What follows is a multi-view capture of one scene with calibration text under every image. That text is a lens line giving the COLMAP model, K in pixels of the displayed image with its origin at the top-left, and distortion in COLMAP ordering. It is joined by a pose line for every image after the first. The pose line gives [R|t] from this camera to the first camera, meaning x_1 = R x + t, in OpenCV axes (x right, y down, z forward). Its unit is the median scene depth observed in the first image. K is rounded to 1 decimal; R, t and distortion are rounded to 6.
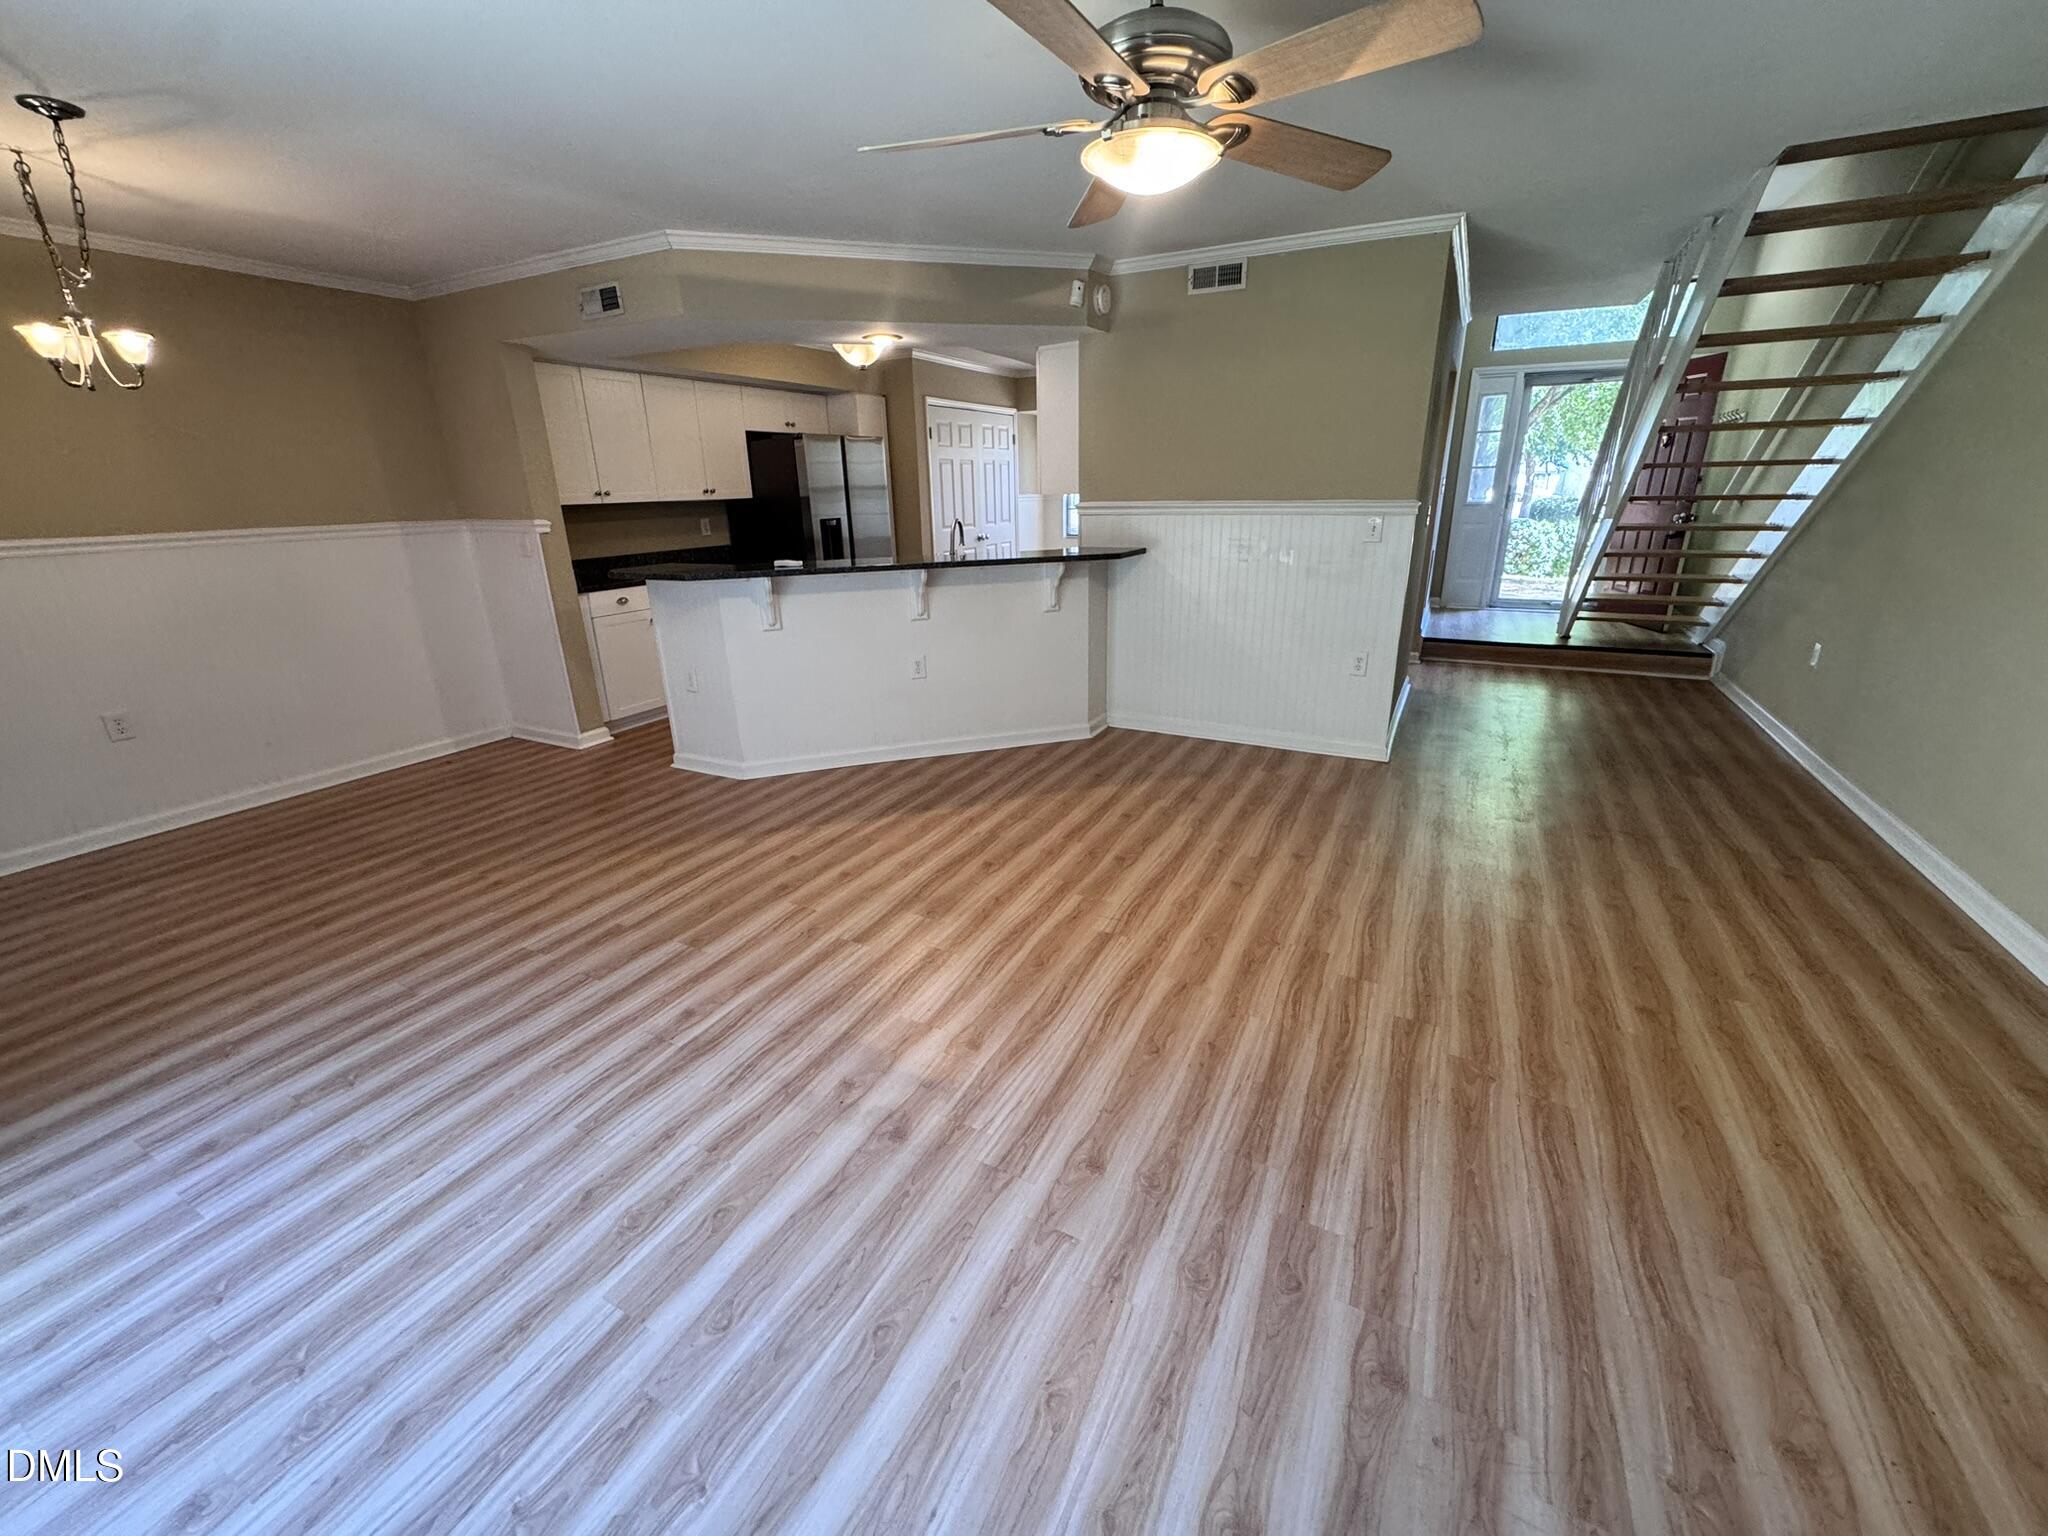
lens RADIAL K [[816.6, 0, 1023.4], [0, 816.6, 764.3], [0, 0, 1]] dist [-0.003829, 0.000517]
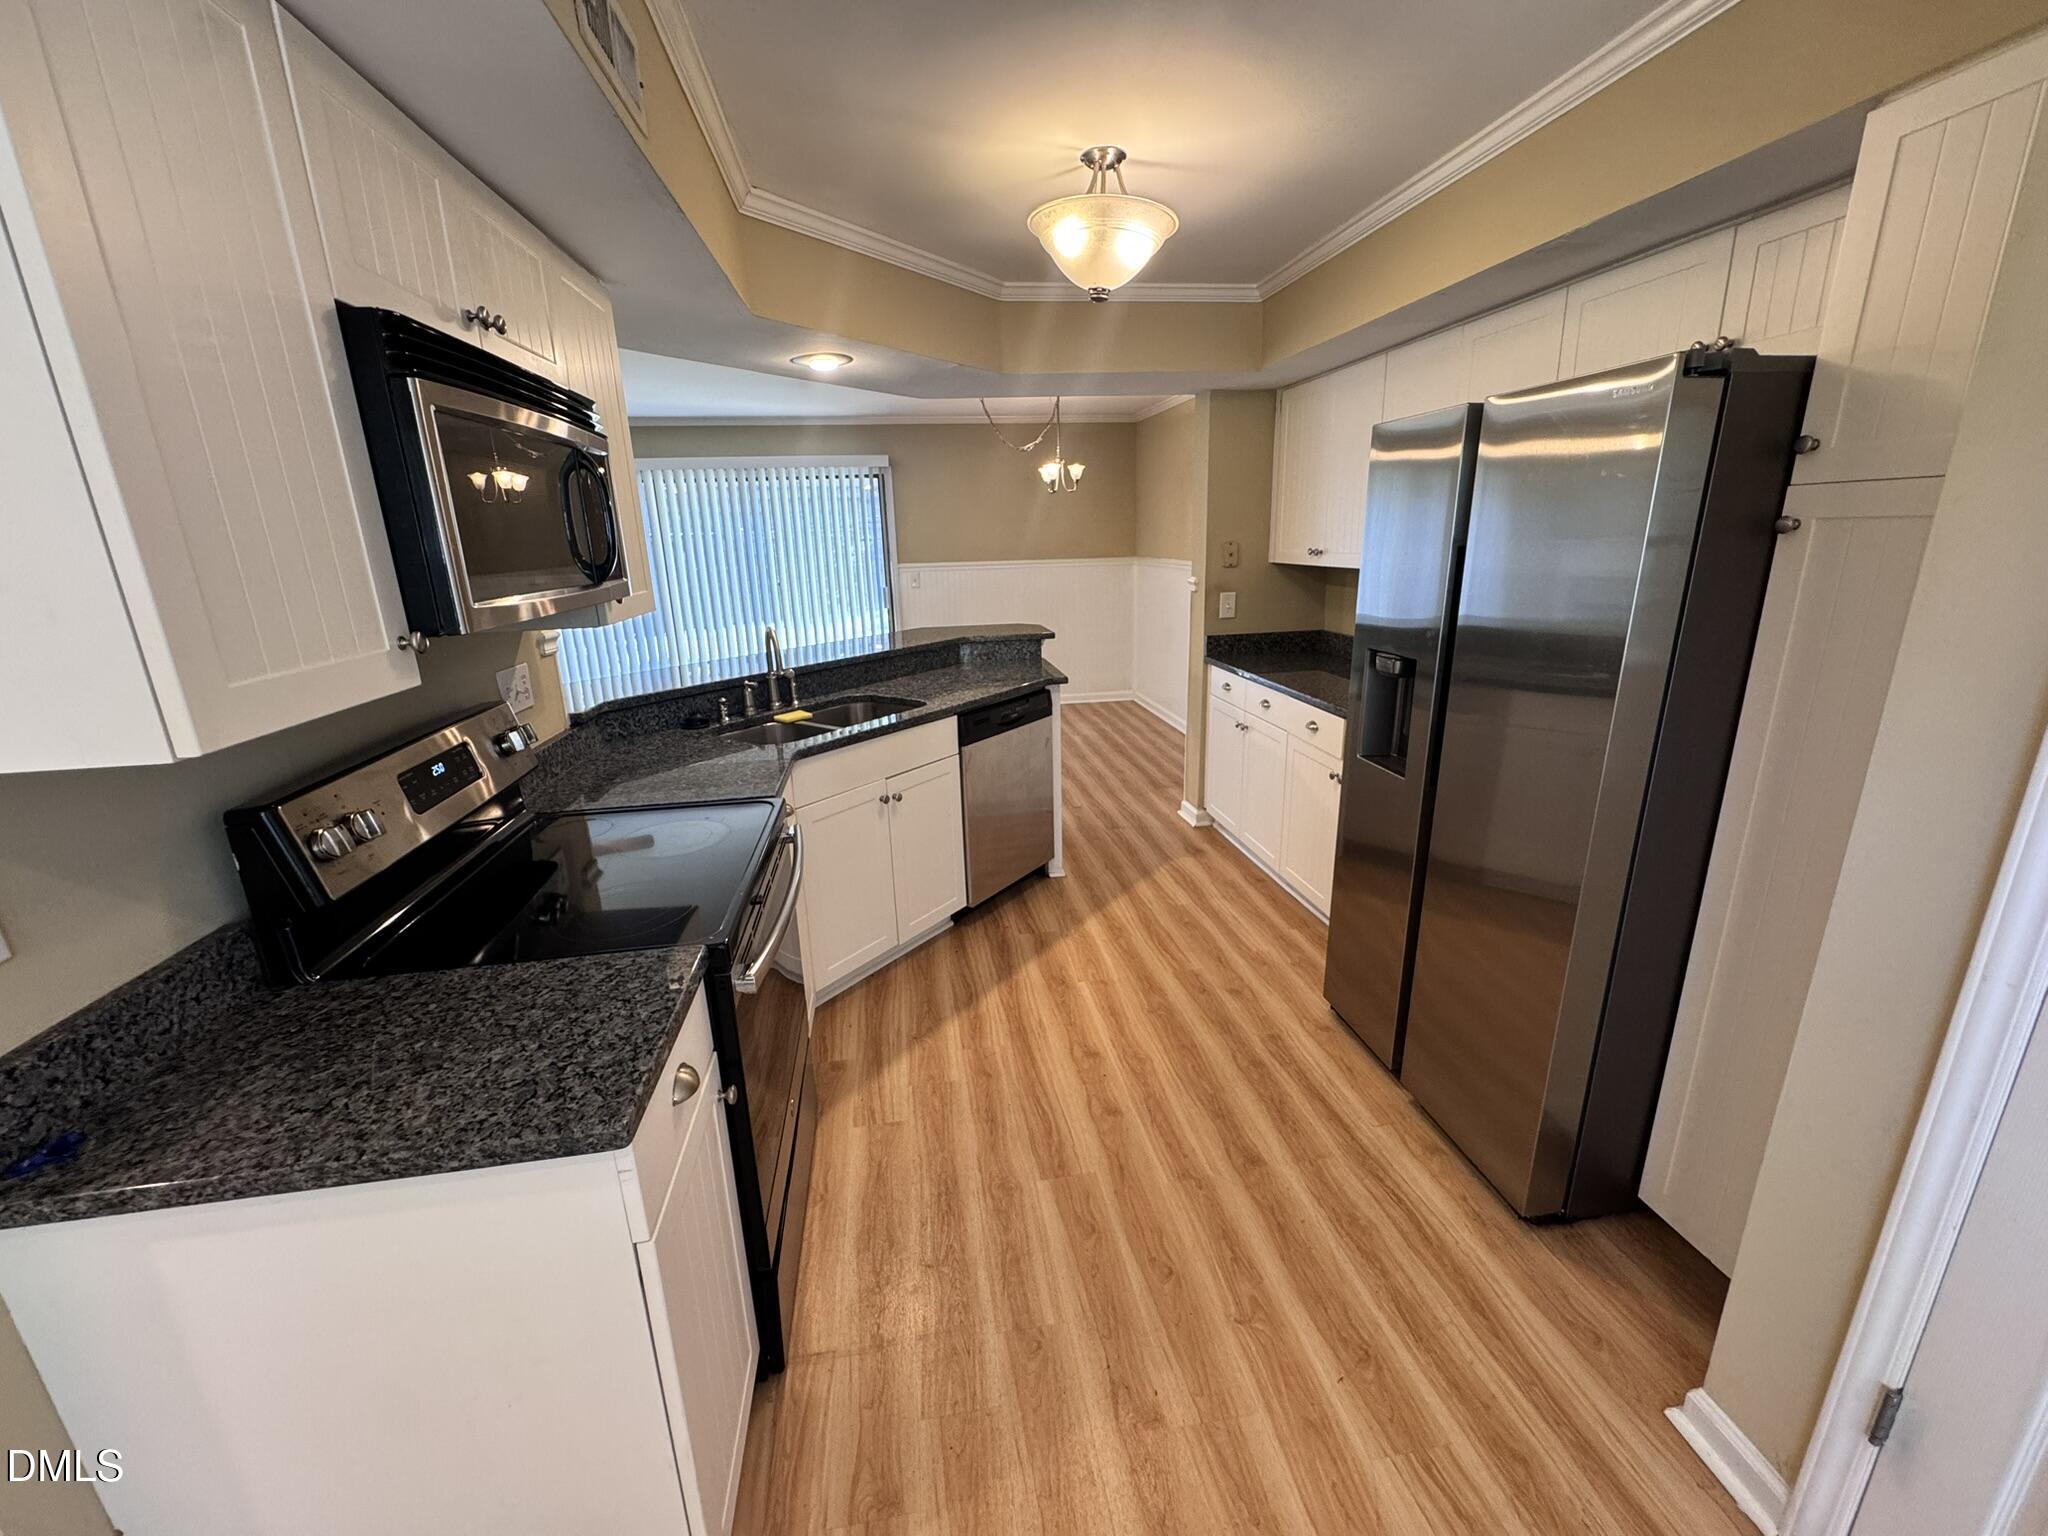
lens RADIAL K [[816.6, 0, 1023.4], [0, 816.6, 764.3], [0, 0, 1]] dist [-0.003829, 0.000517]
pose [[-0.802308, 0.205004, -0.560603, 0.219996], [-0.151976, 0.838069, 0.523969, -0.943815], [0.577240, 0.505583, -0.641234, 2.593490]]
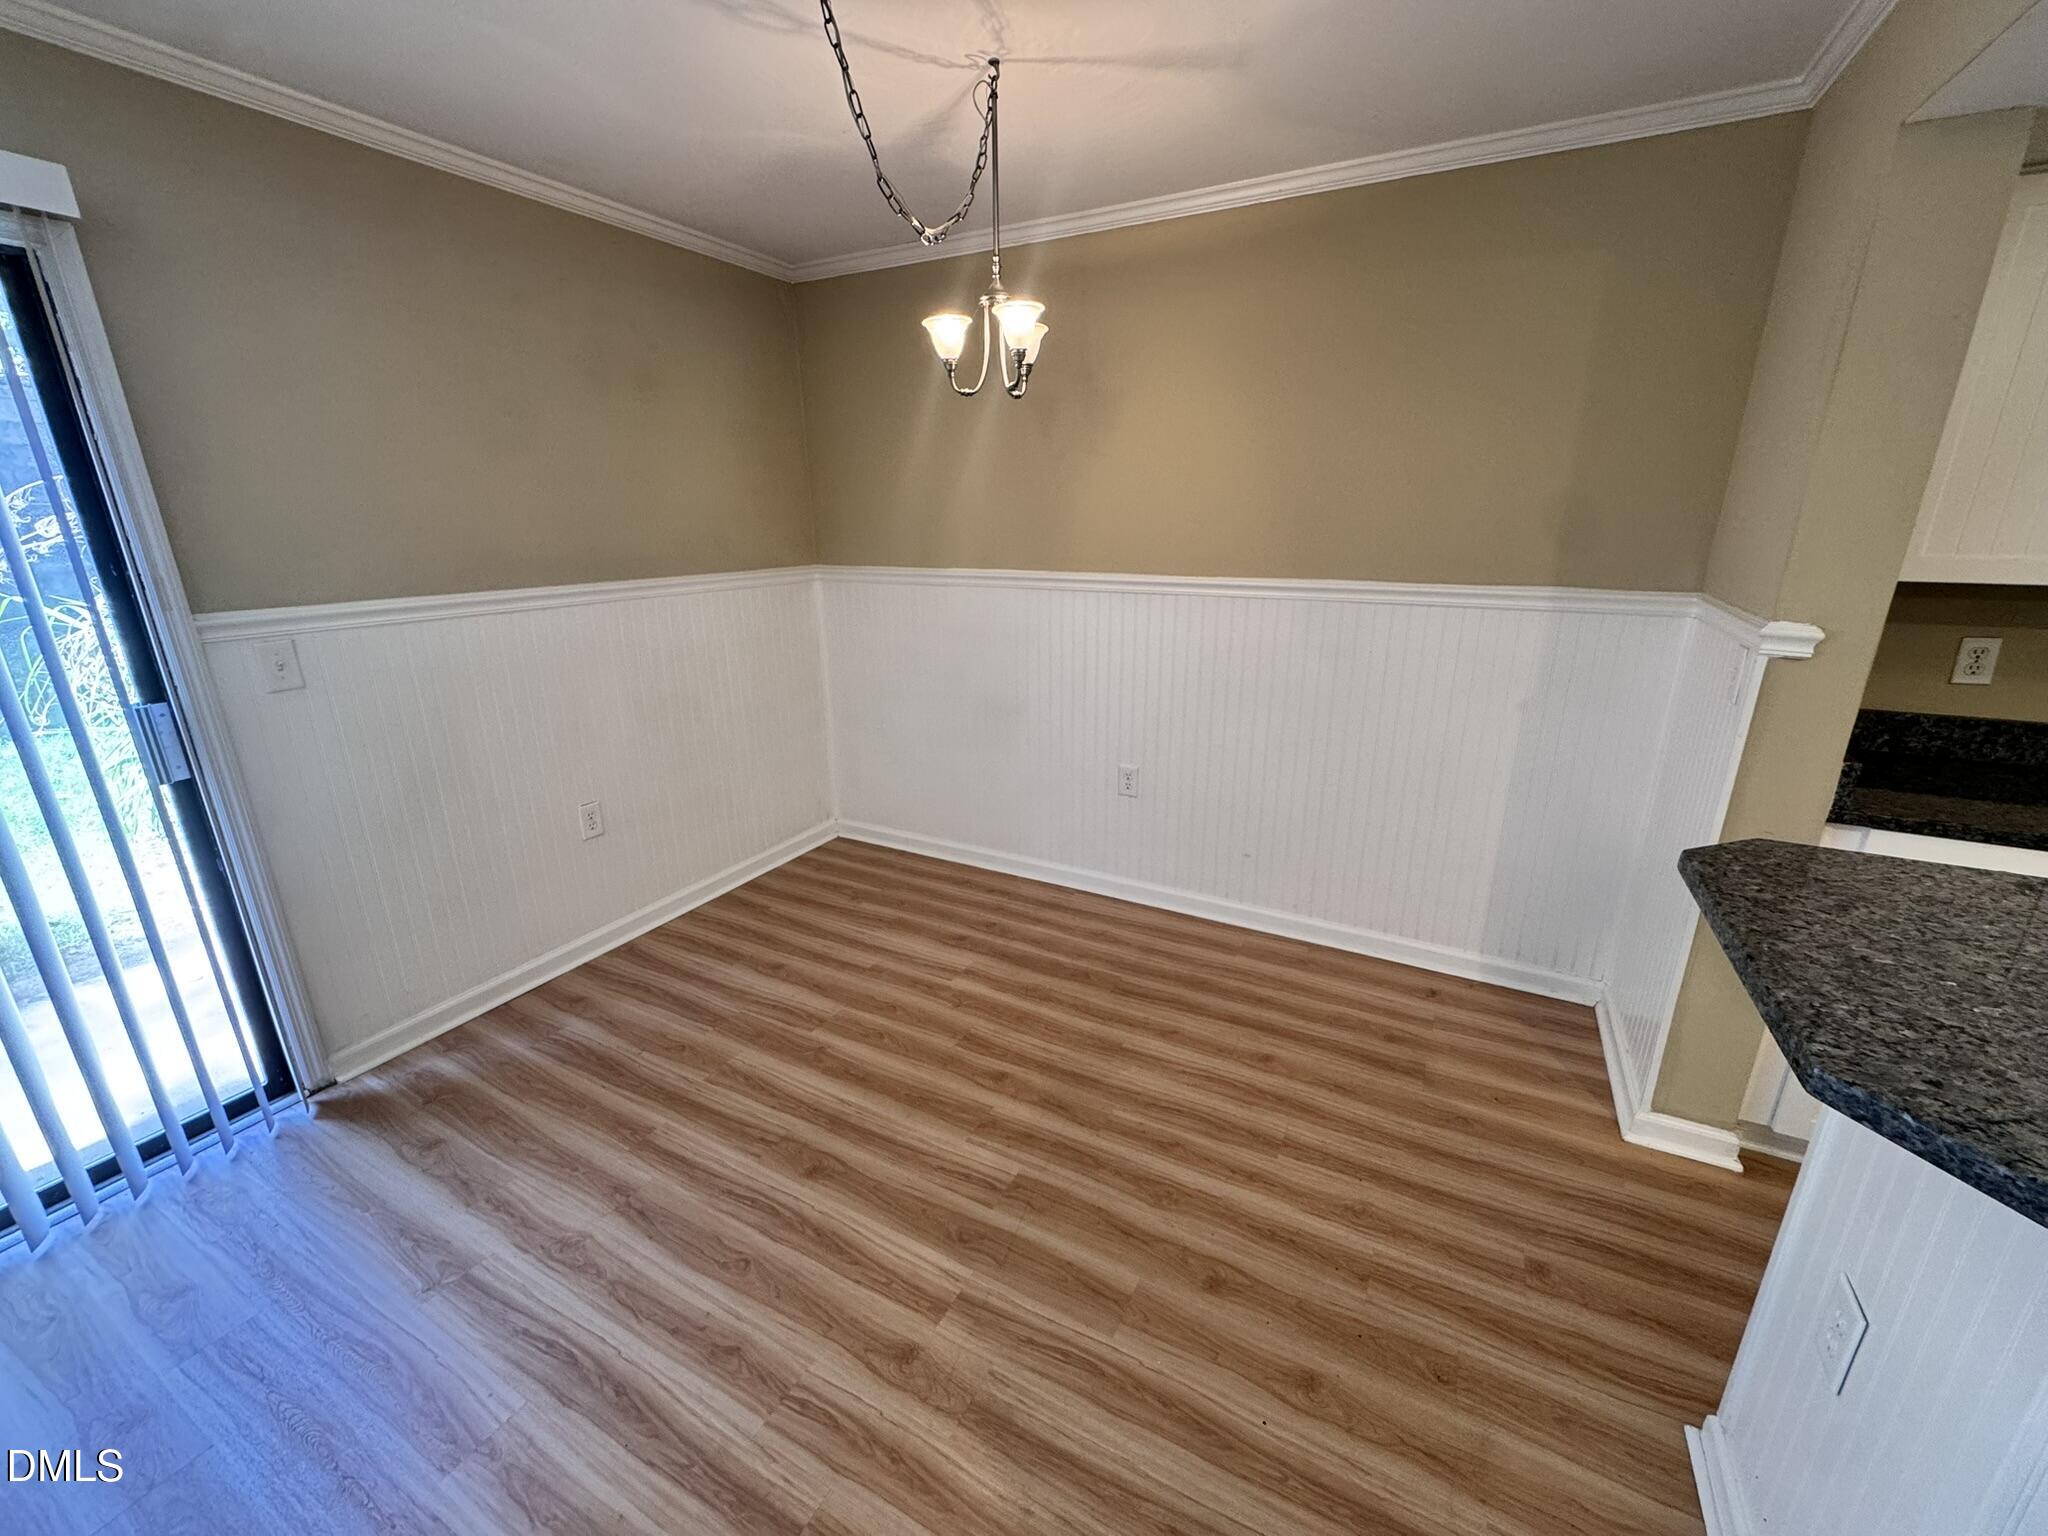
lens RADIAL K [[816.6, 0, 1023.4], [0, 816.6, 764.3], [0, 0, 1]] dist [-0.003829, 0.000517]
pose [[-0.014668, 0.315088, -0.948949, -0.342303], [-0.320795, 0.897399, 0.302929, -0.391318], [0.947035, 0.308862, 0.087916, 1.054666]]
